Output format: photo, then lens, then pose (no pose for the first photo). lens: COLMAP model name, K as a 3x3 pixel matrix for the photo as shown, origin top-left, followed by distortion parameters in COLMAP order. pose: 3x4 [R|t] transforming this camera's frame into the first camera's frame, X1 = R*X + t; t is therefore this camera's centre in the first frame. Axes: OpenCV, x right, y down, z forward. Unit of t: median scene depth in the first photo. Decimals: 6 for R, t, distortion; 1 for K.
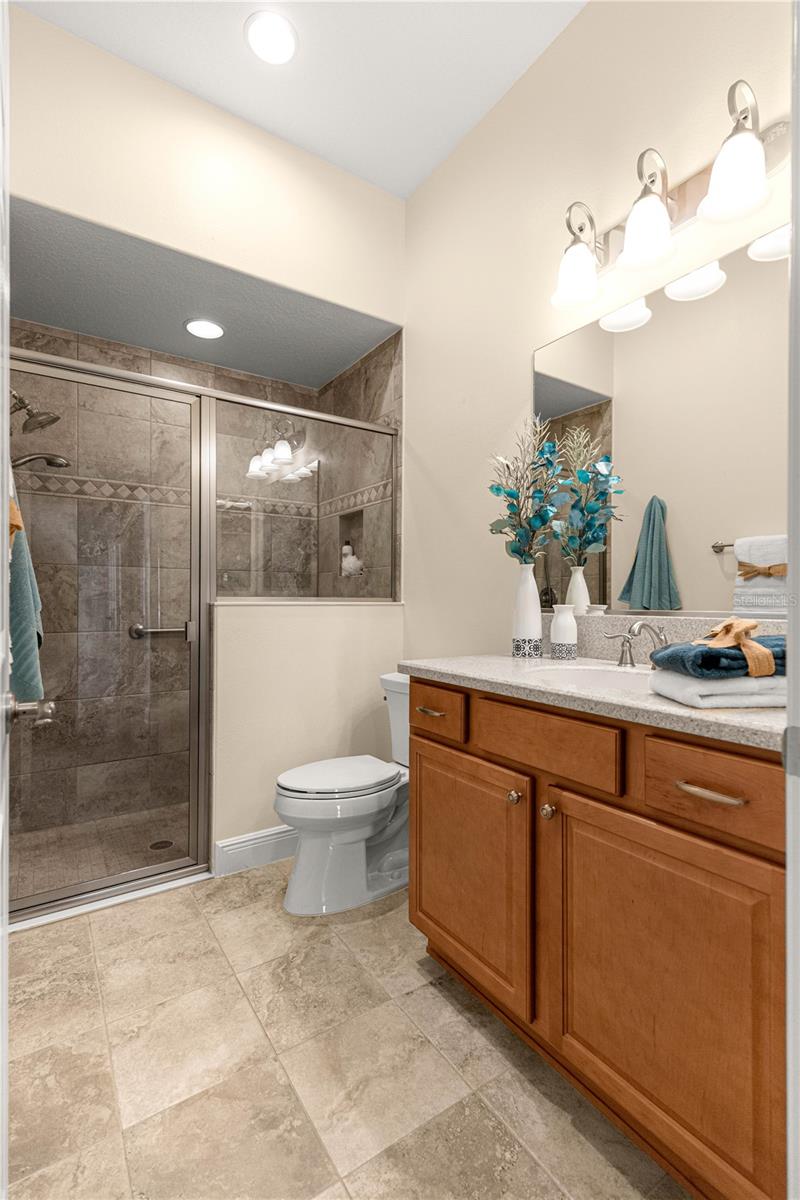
lens RADIAL K [[540.6, 0, 397.9], [0, 540.6, 597.2], [0, 0, 1]] dist [0.001711, 0.000985]
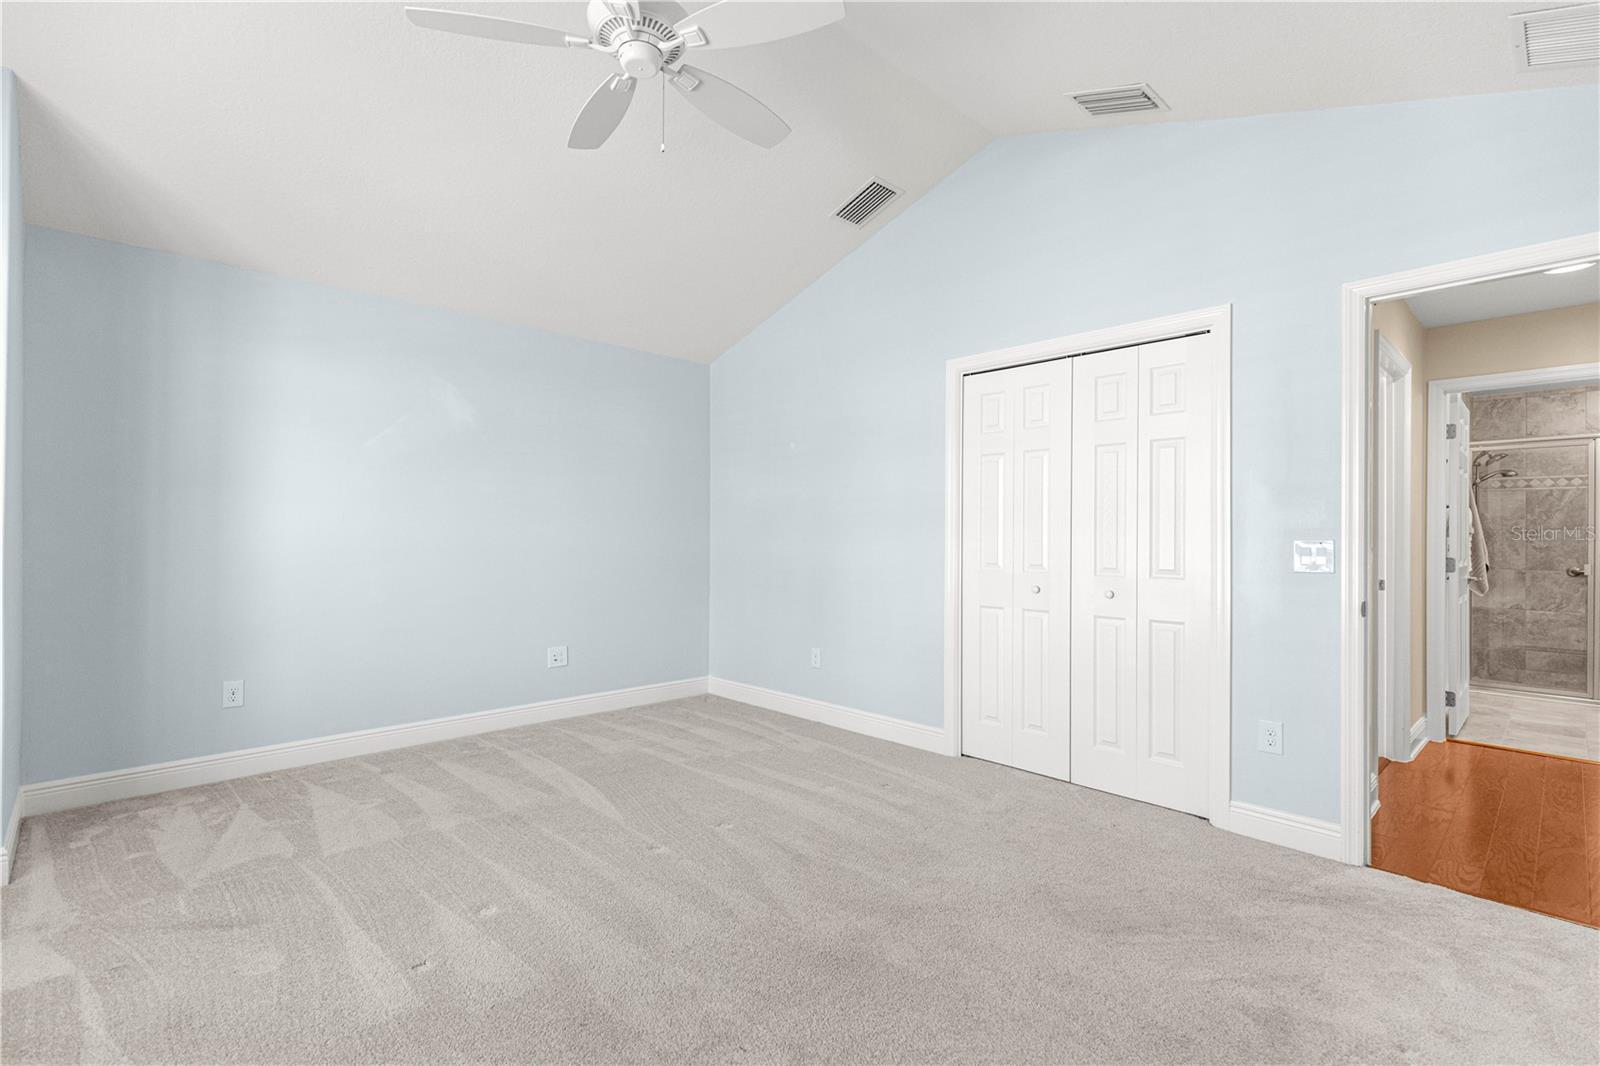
lens RADIAL K [[720.7, 0, 797.9], [0, 720.7, 535.1], [0, 0, 1]] dist [0.001711, 0.000985]
pose [[0.166958, -0.002760, -0.985960, 1.694175], [-0.001436, 0.999994, -0.003042, -0.045628], [0.985963, 0.001924, 0.166953, -2.185015]]
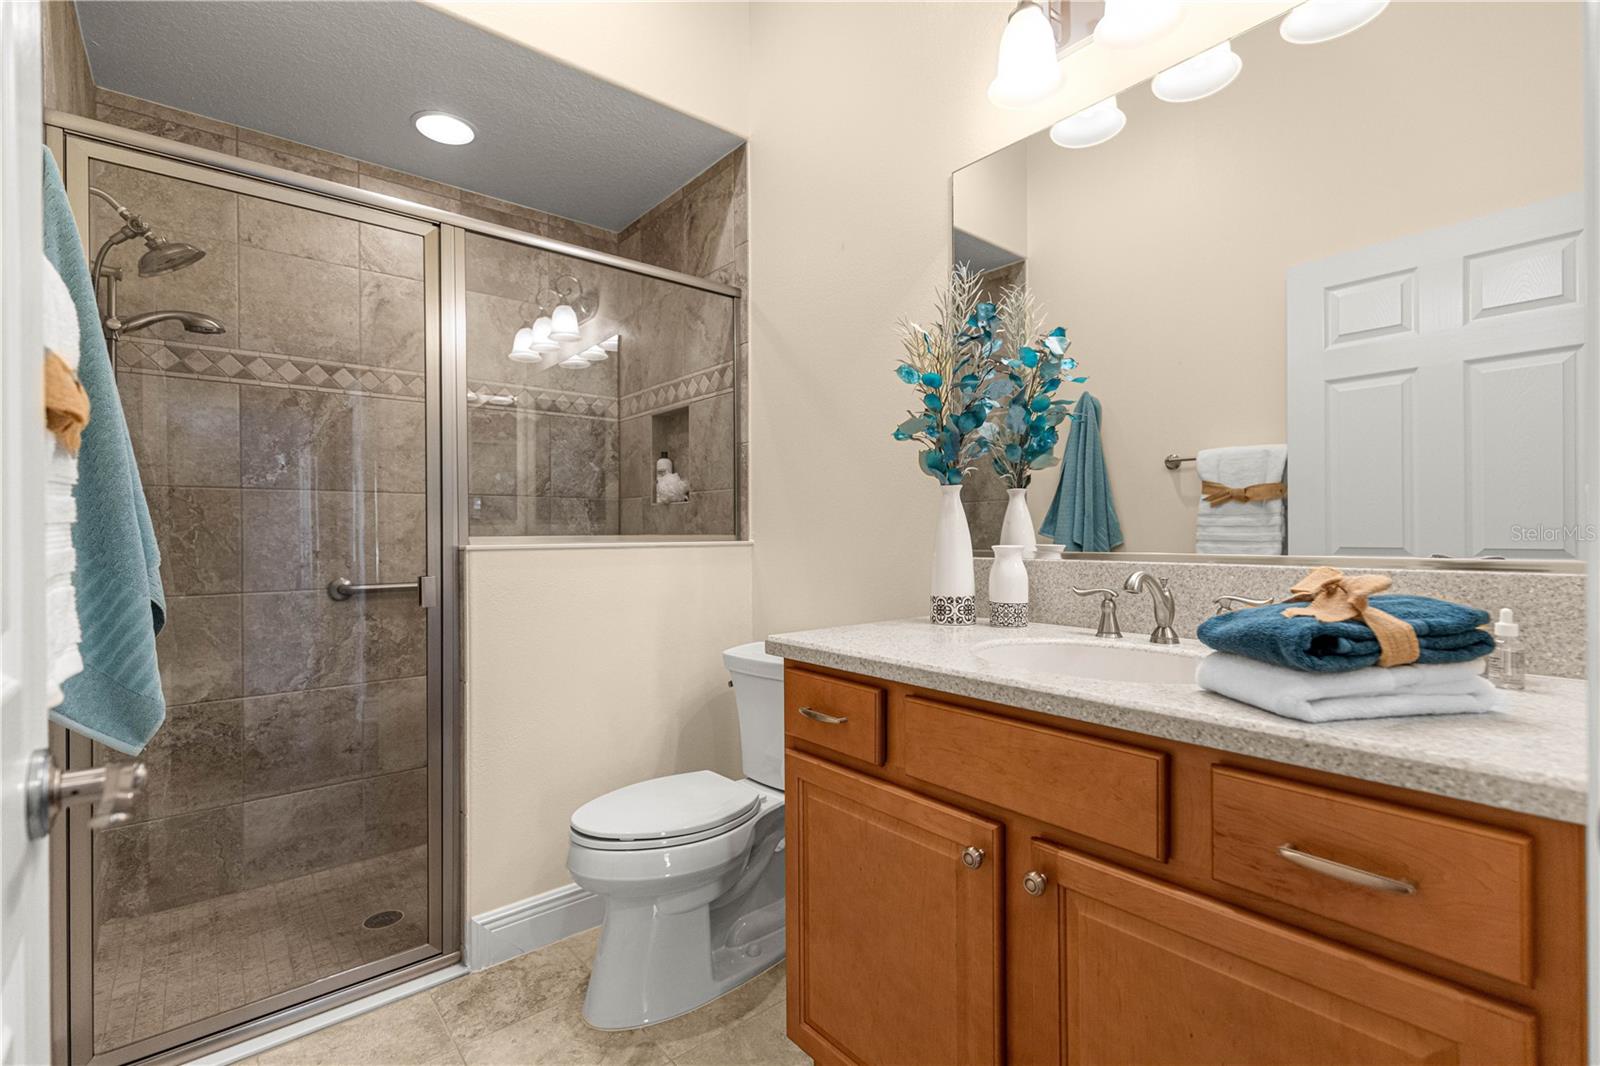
lens RADIAL K [[720.7, 0, 797.0], [0, 720.7, 531.6], [0, 0, 1]] dist [0.001711, 0.000985]
pose [[0.993995, -0.009370, 0.109024, -0.042189], [0.009028, 0.999953, 0.003636, -0.007051], [-0.109053, -0.002630, 0.994032, 0.107102]]
